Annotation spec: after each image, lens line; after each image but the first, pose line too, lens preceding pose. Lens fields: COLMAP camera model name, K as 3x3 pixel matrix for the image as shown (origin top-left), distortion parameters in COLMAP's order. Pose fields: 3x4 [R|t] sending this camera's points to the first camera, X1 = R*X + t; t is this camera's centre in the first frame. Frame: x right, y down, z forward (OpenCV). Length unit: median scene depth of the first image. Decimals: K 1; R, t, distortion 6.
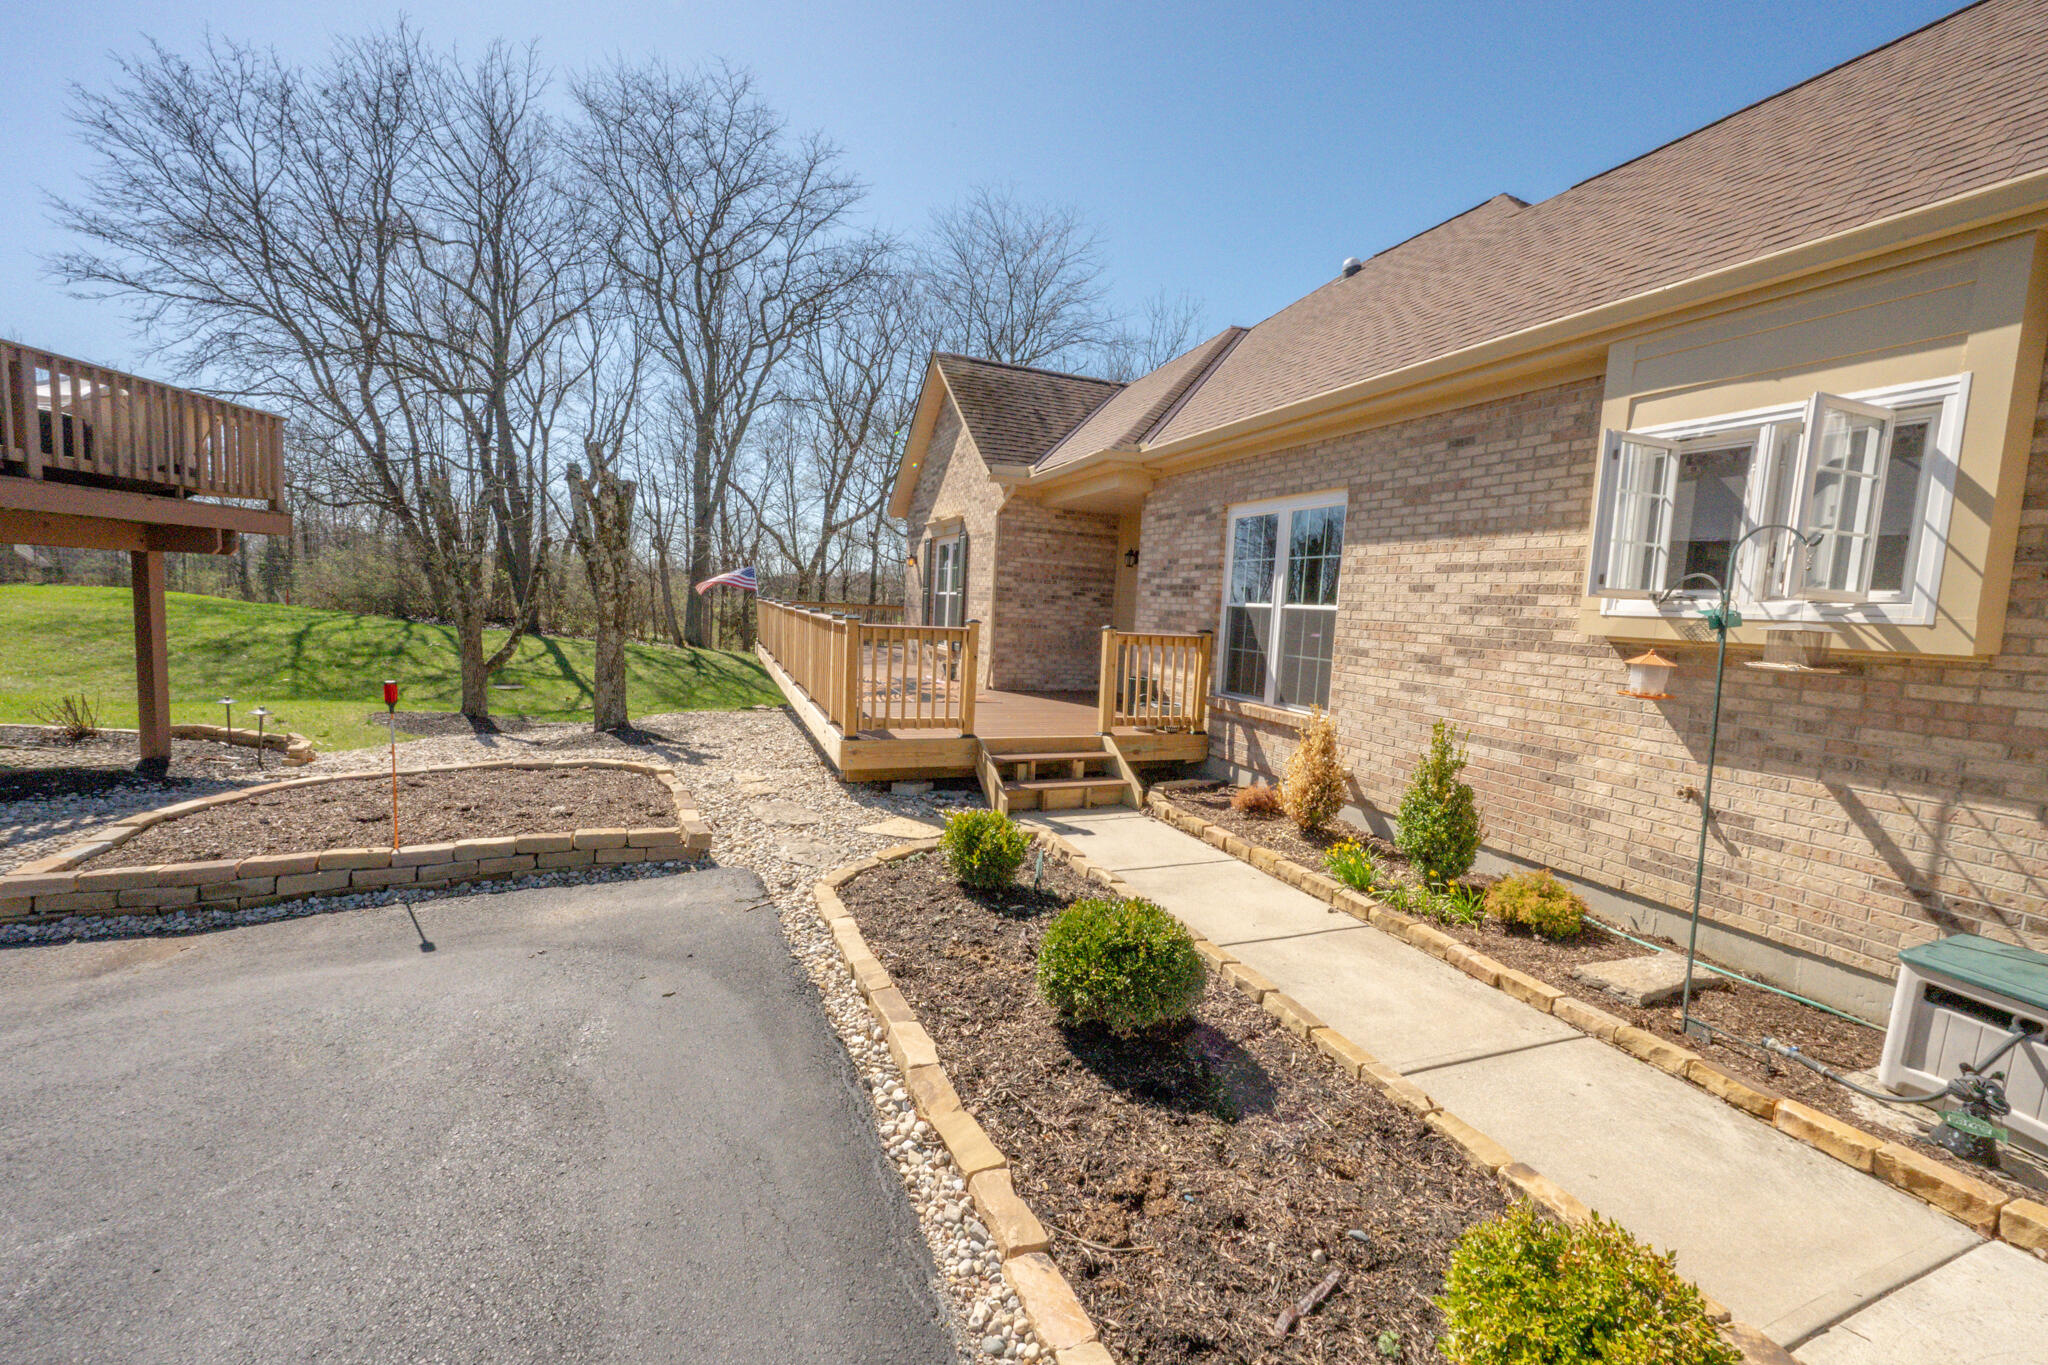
lens RADIAL K [[802.9, 0, 1036.3], [0, 802.9, 681.0], [0, 0, 1]] dist [-0.000889, 0.000464]
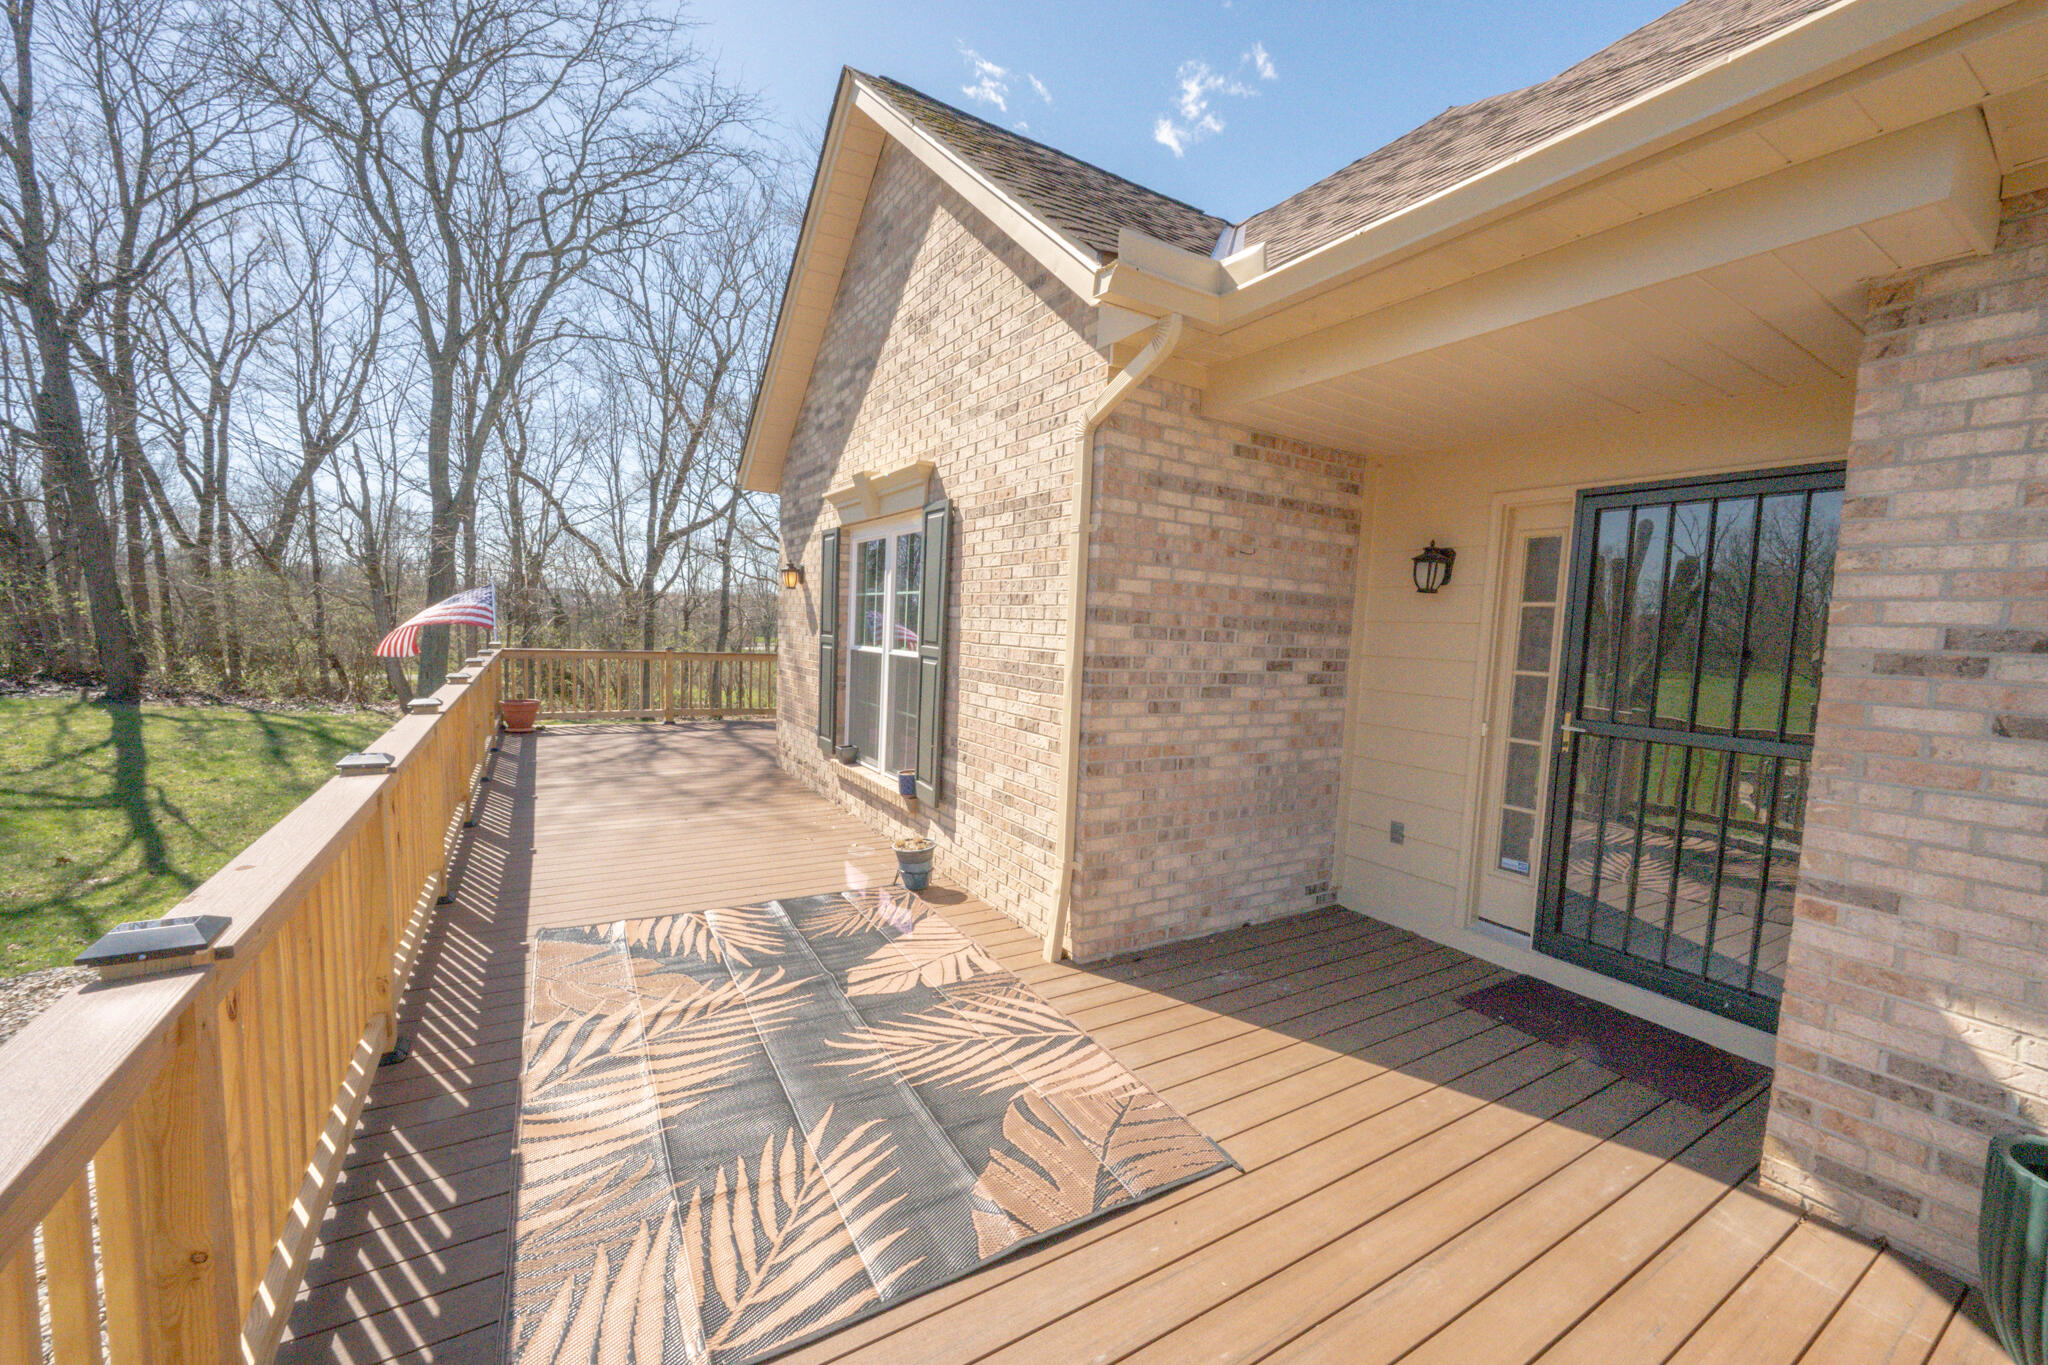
lens RADIAL K [[802.9, 0, 1013.8], [0, 802.9, 687.4], [0, 0, 1]] dist [-0.000889, 0.000464]
pose [[0.990240, -0.021438, 0.137711, -0.089398], [0.023122, 0.999676, -0.010639, -0.073474], [-0.137439, 0.013719, 0.990415, 0.493688]]
